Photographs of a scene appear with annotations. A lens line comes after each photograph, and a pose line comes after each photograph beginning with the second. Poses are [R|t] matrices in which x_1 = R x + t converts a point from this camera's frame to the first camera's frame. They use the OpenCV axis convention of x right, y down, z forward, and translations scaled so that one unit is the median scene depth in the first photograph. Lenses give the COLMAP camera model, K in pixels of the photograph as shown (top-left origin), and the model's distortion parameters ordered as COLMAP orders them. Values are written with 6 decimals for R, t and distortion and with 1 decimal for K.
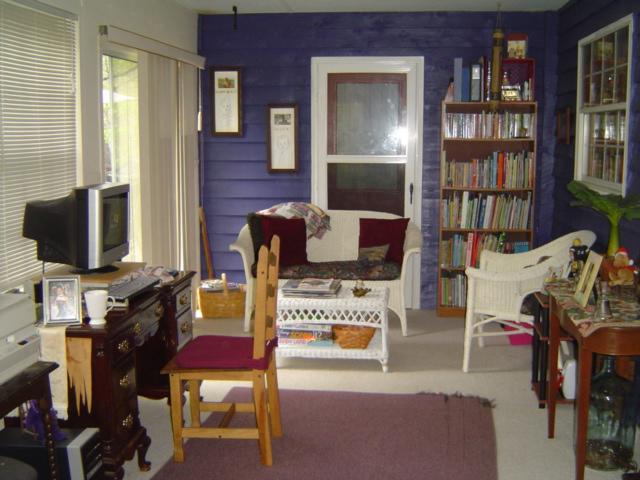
lens RADIAL K [[731.6, 0, 324.9], [0, 731.6, 239.2], [0, 0, 1]] dist [-0.123043, -0.026168]
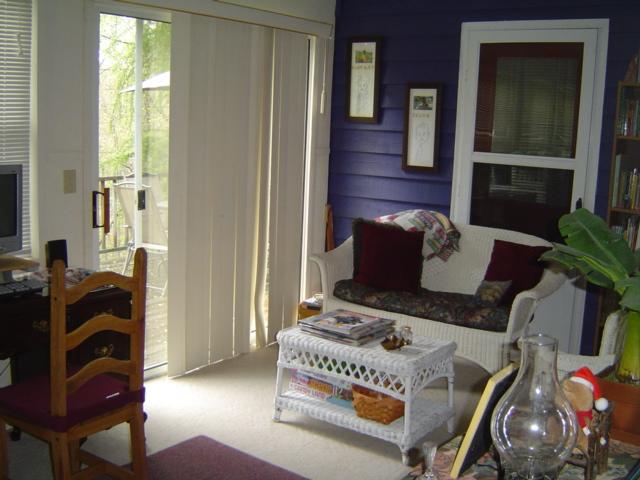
lens RADIAL K [[731.6, 0, 324.9], [0, 731.6, 239.2], [0, 0, 1]] dist [-0.123043, -0.026168]
pose [[0.866559, 0.110171, -0.486762, 0.247623], [-0.108734, 0.993578, 0.031307, -0.032479], [0.487085, 0.025798, 0.872973, 0.273524]]
